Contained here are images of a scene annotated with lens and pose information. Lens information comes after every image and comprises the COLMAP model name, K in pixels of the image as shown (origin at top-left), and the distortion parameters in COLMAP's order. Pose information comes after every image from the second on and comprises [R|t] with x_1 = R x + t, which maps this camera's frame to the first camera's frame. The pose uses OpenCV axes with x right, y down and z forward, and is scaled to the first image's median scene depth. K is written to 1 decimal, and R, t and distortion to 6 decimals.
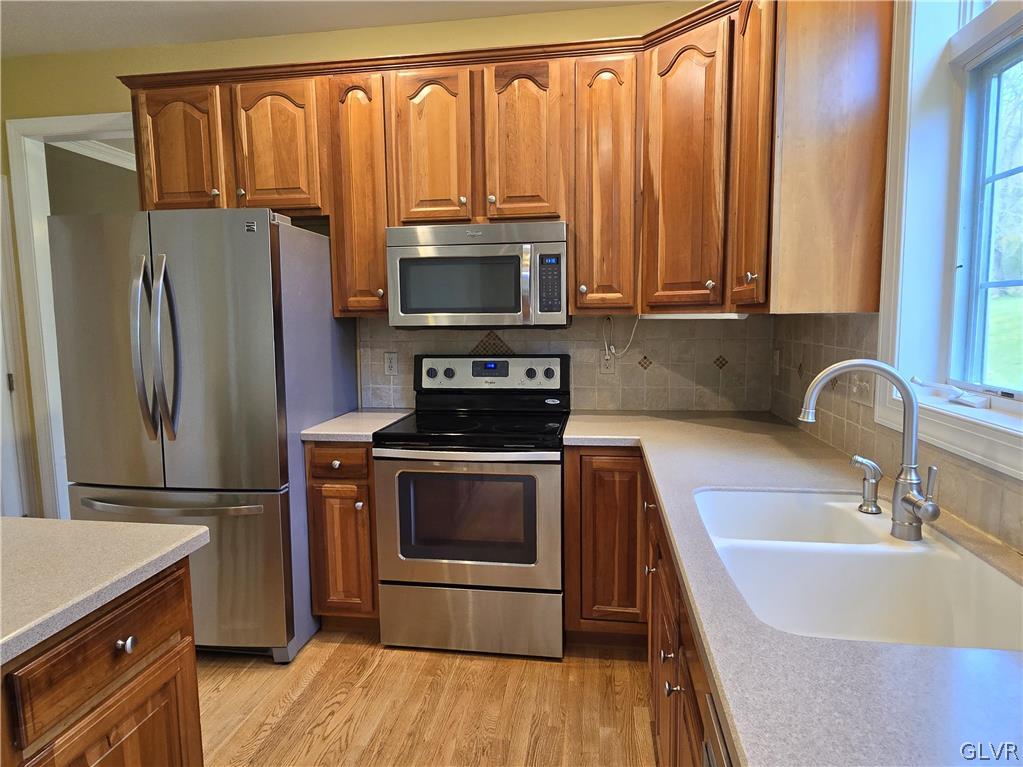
lens RADIAL K [[607.7, 0, 516.0], [0, 607.7, 377.6], [0, 0, 1]] dist [0.003208, -0.005972]
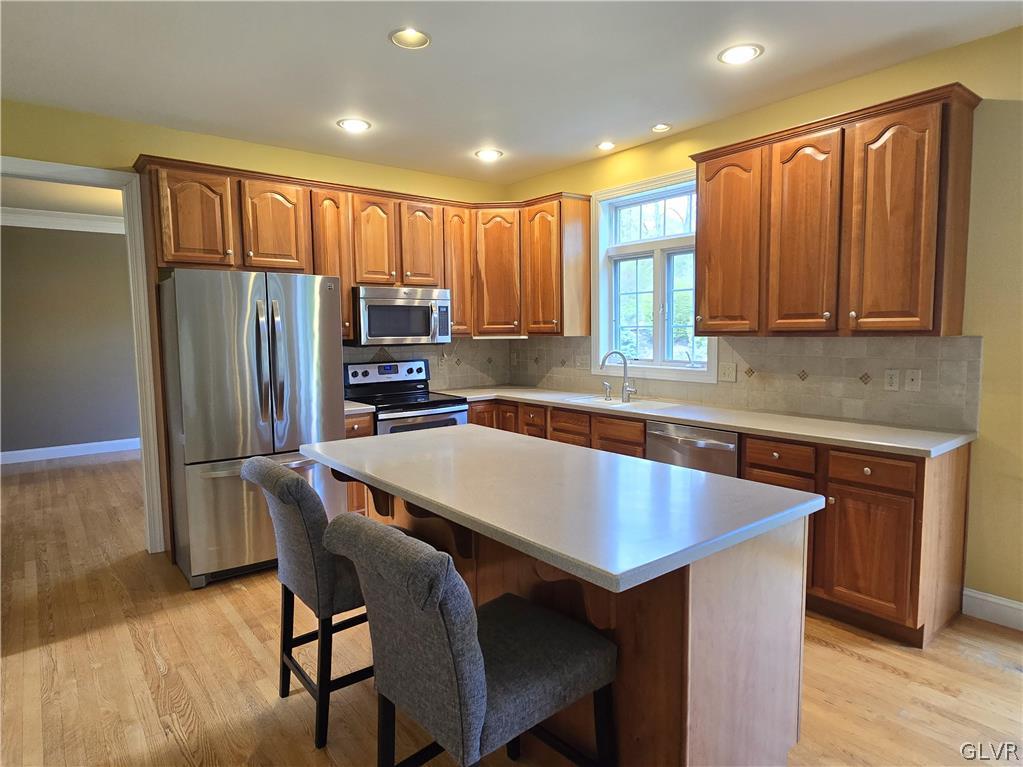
lens RADIAL K [[607.7, 0, 511.2], [0, 607.7, 385.3], [0, 0, 1]] dist [0.003208, -0.005972]
pose [[0.683709, -0.065149, 0.726841, -1.136949], [0.081684, 0.996580, 0.012490, 0.038775], [-0.725169, 0.050832, 0.686692, -0.440088]]
